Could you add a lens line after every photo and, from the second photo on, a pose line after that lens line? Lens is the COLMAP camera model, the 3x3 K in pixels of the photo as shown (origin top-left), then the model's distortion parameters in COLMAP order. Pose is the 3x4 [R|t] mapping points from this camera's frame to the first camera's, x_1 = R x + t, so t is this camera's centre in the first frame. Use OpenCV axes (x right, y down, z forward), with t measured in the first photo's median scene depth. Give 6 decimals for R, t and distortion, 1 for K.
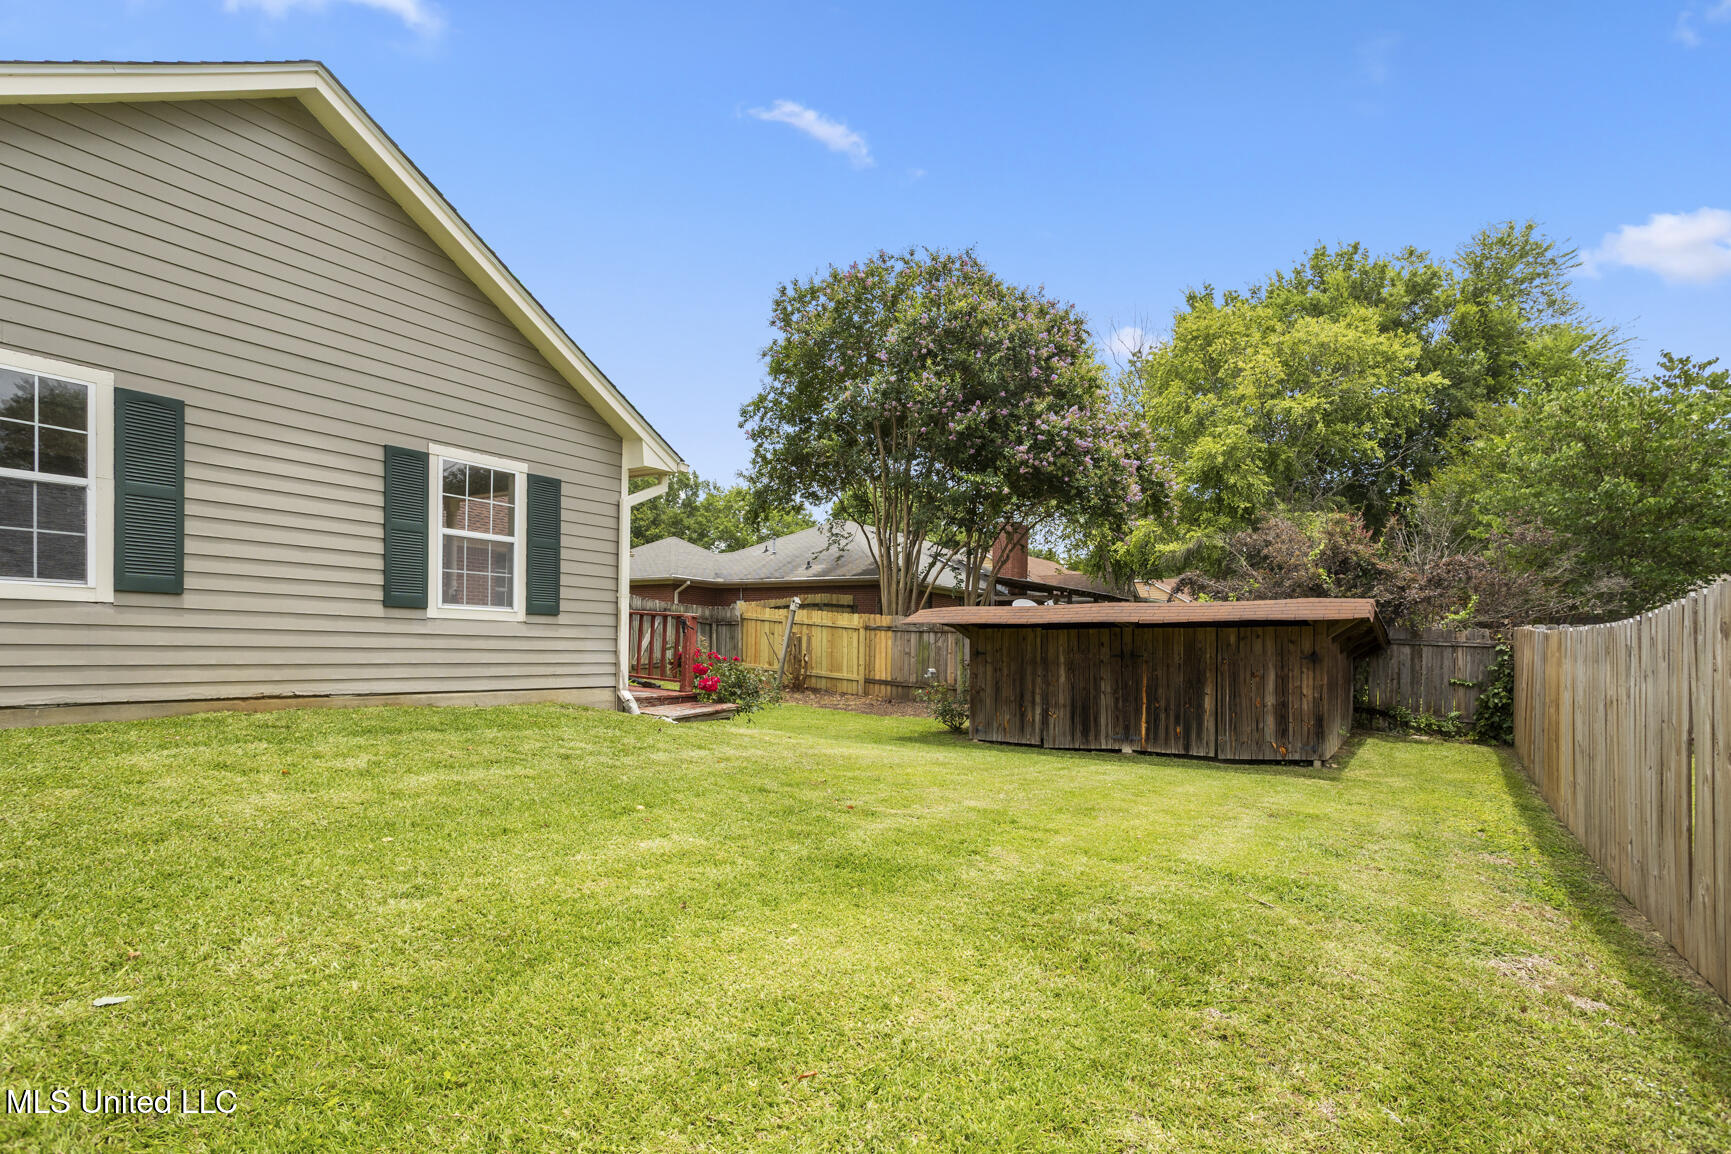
lens RADIAL K [[847.8, 0, 857.3], [0, 847.8, 583.2], [0, 0, 1]] dist [-0.056449, 0.039205]
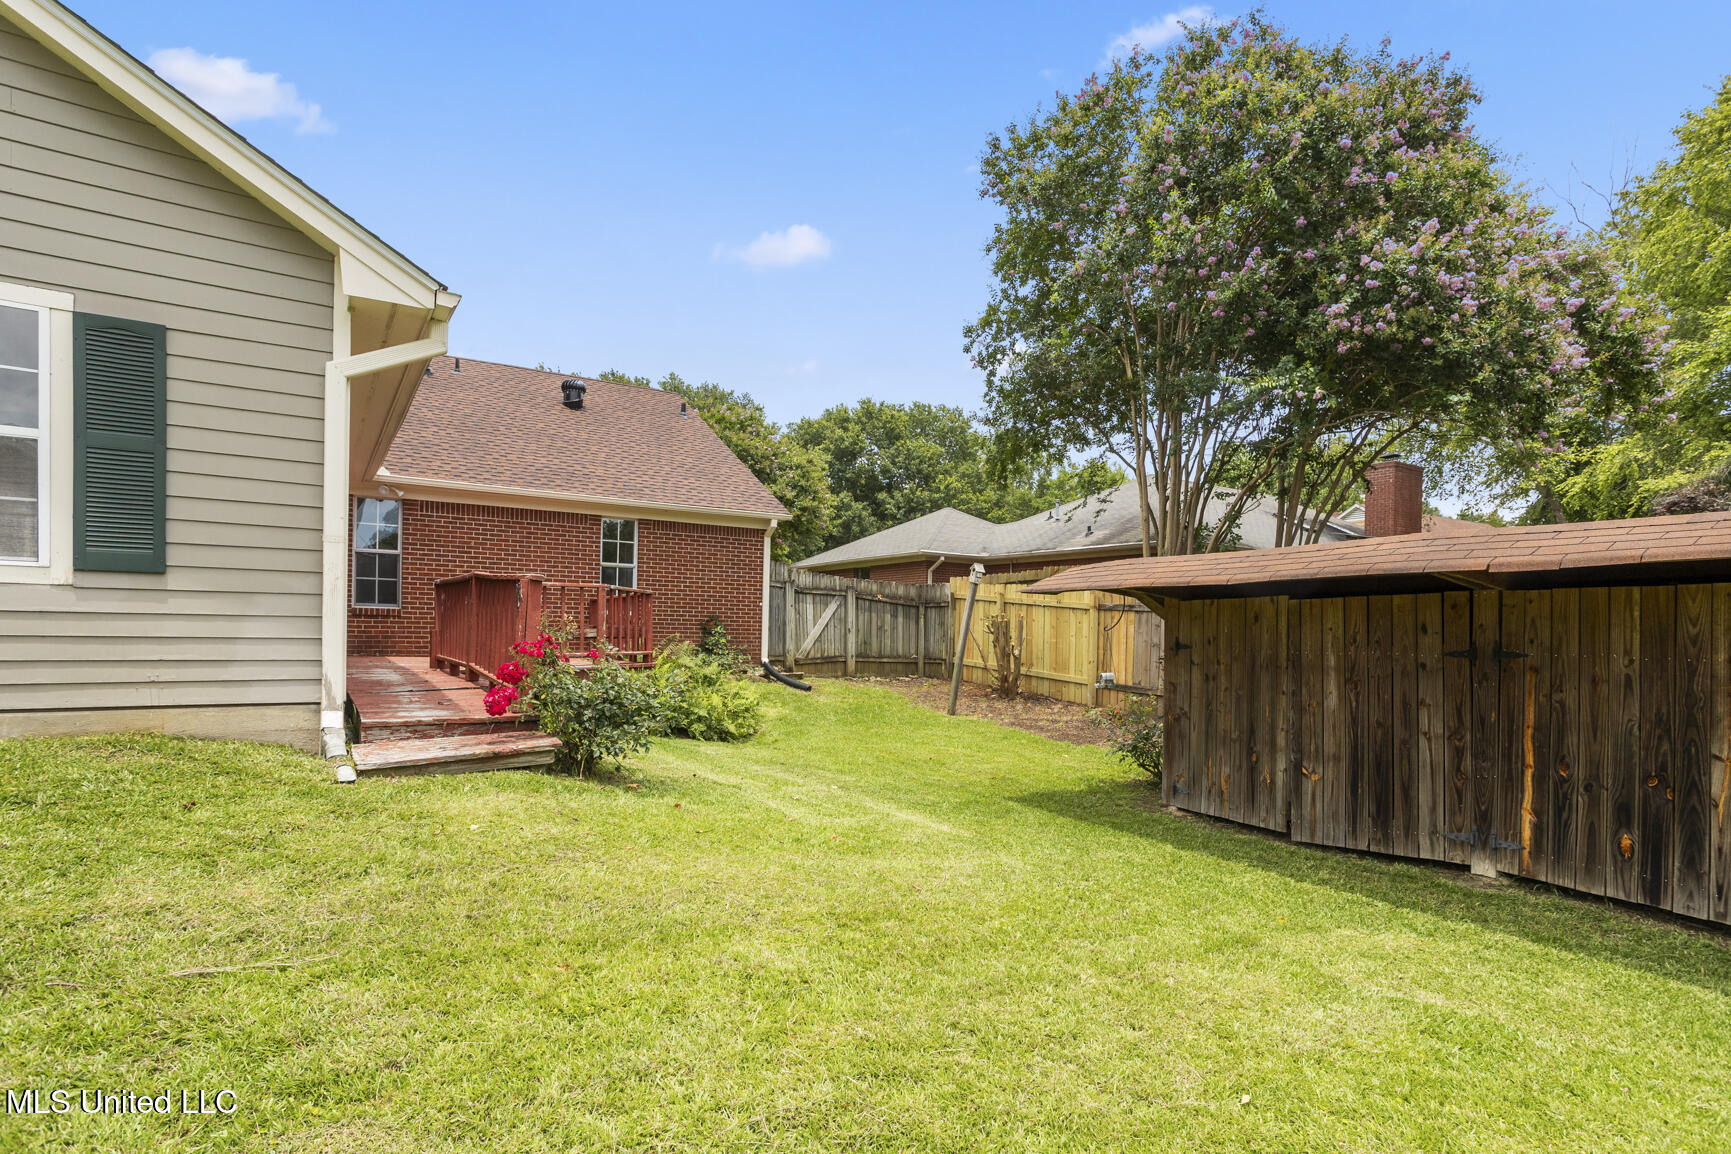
lens RADIAL K [[899.6, 0, 866.2], [0, 899.6, 597.1], [0, 0, 1]] dist [-0.056675, 0.040424]
pose [[0.922000, -0.015502, -0.386880, 0.193814], [0.027344, 0.999310, 0.025124, 0.034505], [0.386224, -0.033743, 0.921788, 0.434246]]
